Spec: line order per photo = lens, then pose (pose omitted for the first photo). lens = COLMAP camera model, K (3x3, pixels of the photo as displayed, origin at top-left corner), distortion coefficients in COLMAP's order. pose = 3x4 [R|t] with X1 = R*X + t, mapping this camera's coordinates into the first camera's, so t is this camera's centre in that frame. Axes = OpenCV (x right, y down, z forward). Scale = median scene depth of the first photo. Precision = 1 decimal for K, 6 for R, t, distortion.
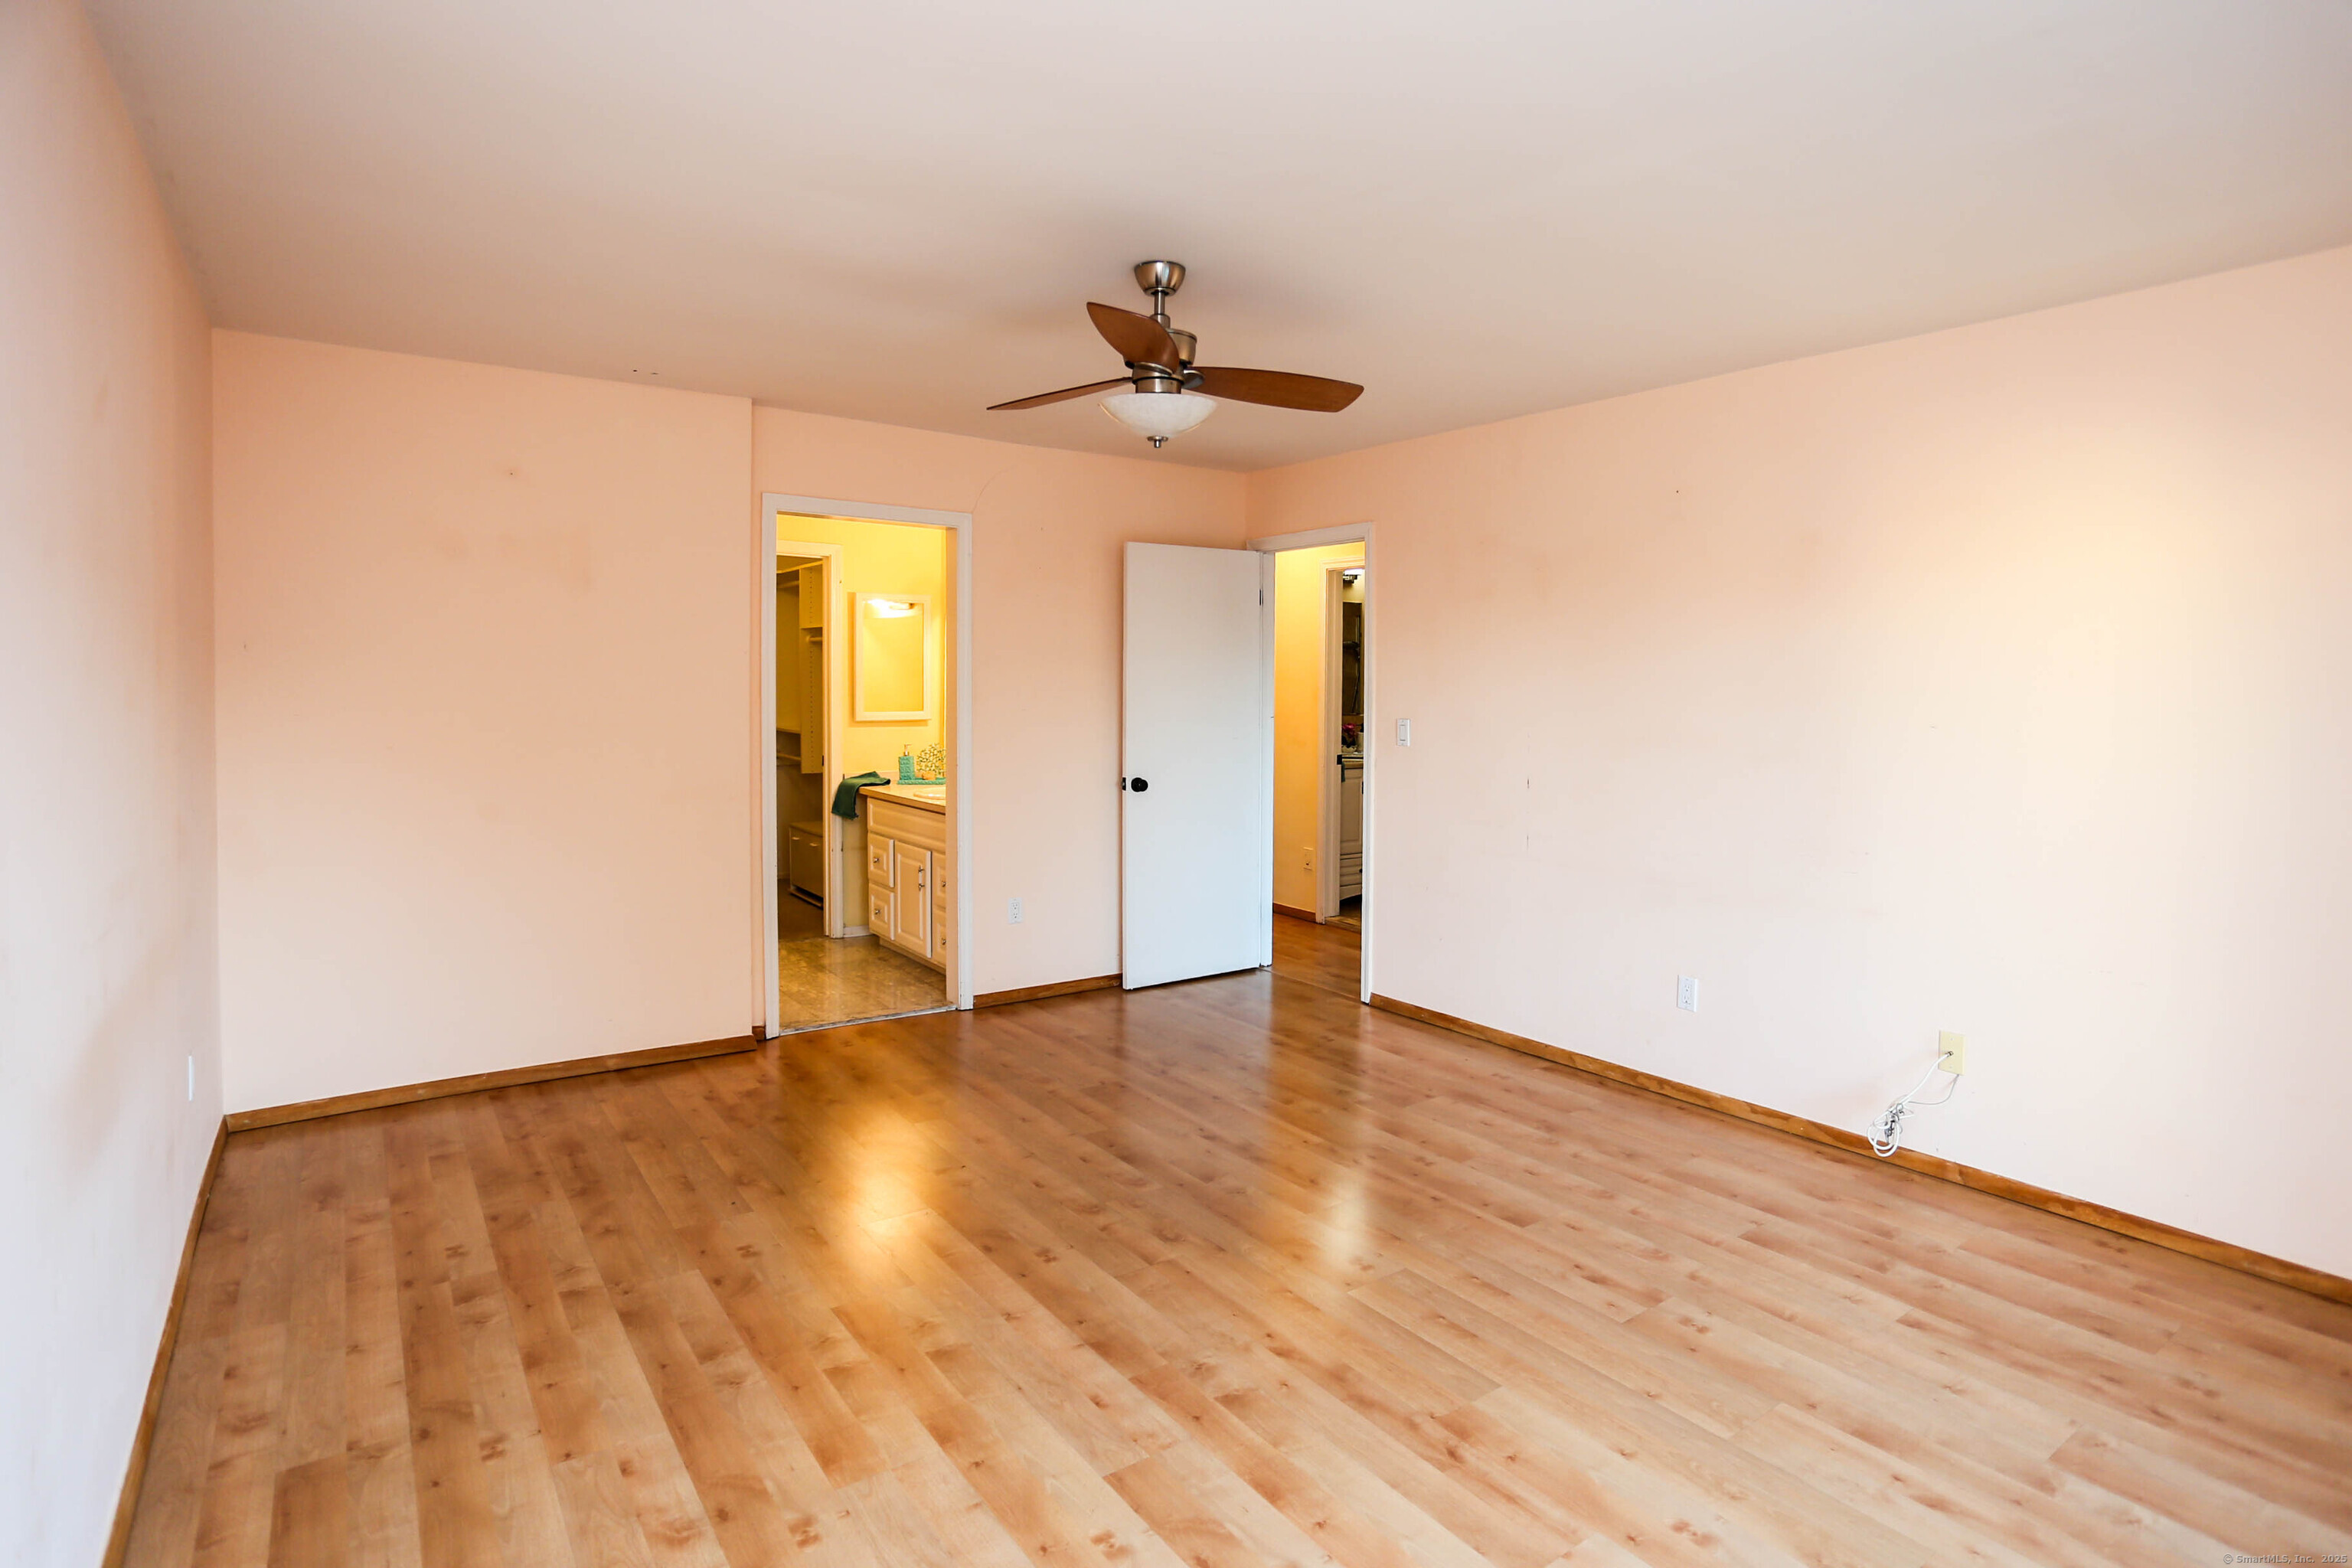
lens RADIAL K [[1207.1, 0, 1184.0], [0, 1207.1, 706.6], [0, 0, 1]] dist [-0.048382, 0.017856]
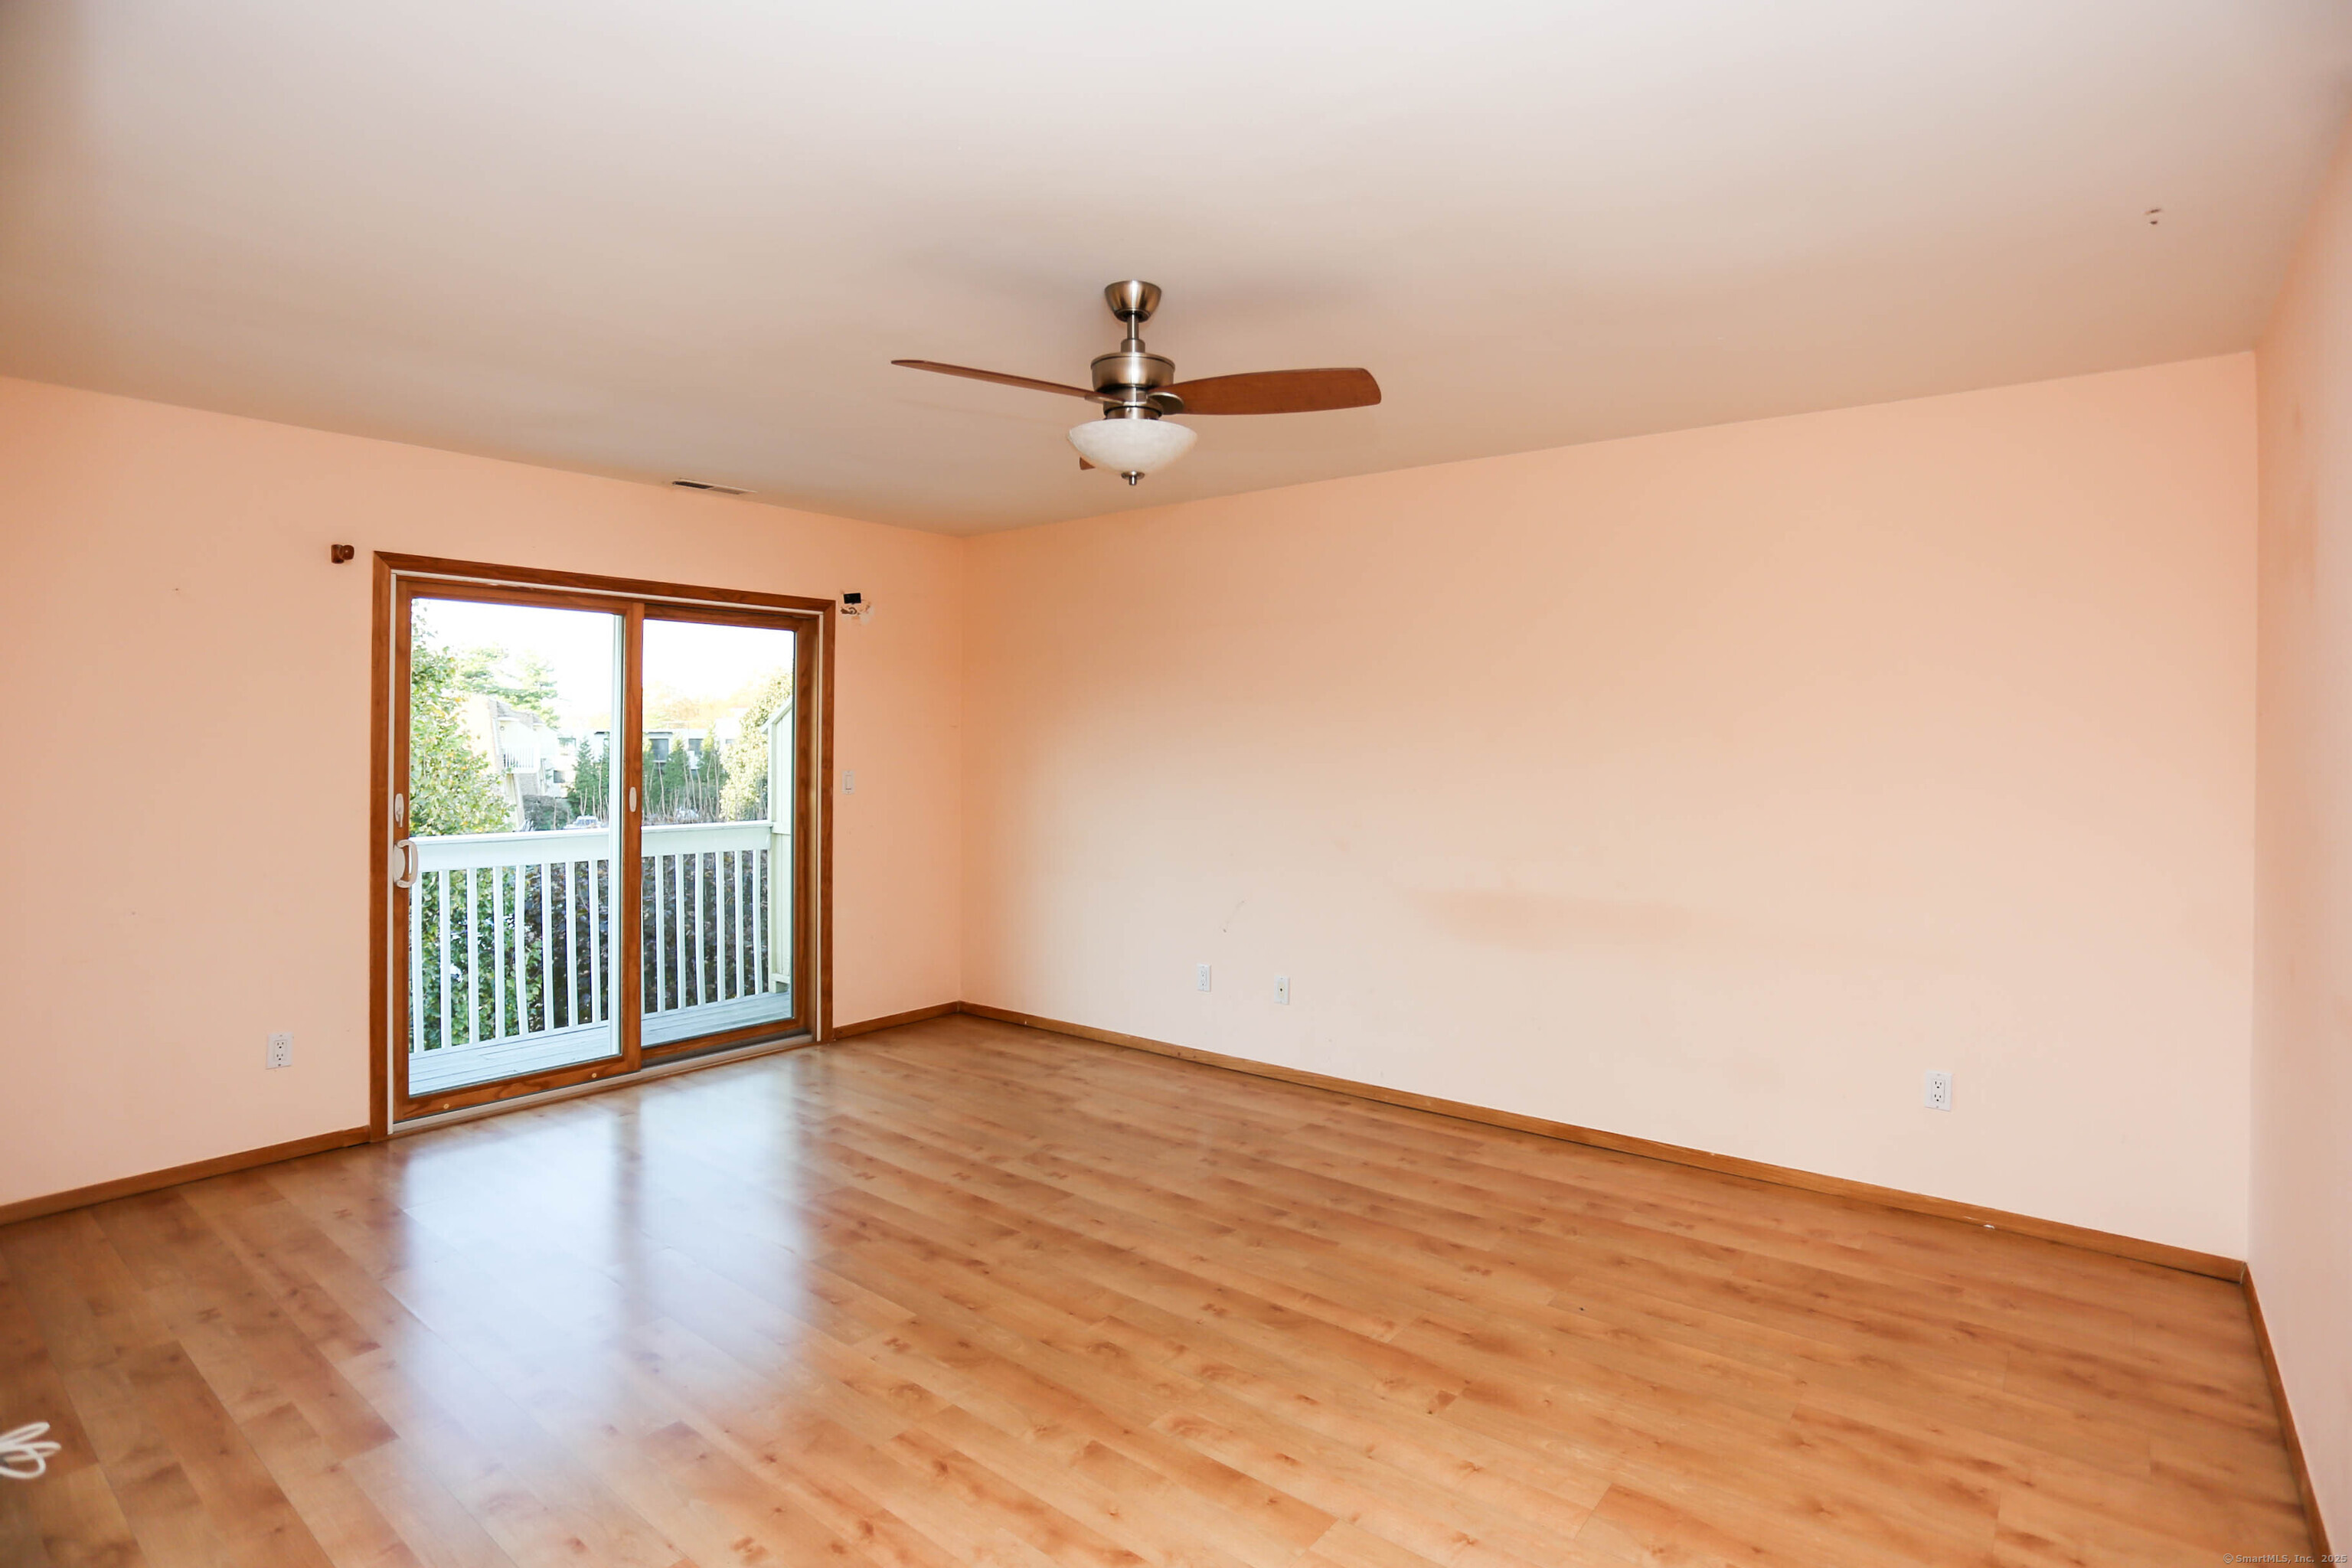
lens RADIAL K [[1176.2, 0, 1174.4], [0, 1176.2, 740.7], [0, 0, 1]] dist [-0.053571, 0.021341]
pose [[-0.962491, -0.008910, -0.271169, 0.196586], [-0.016639, 0.999518, 0.026217, -0.047400], [0.270804, 0.029746, -0.962175, 2.008222]]
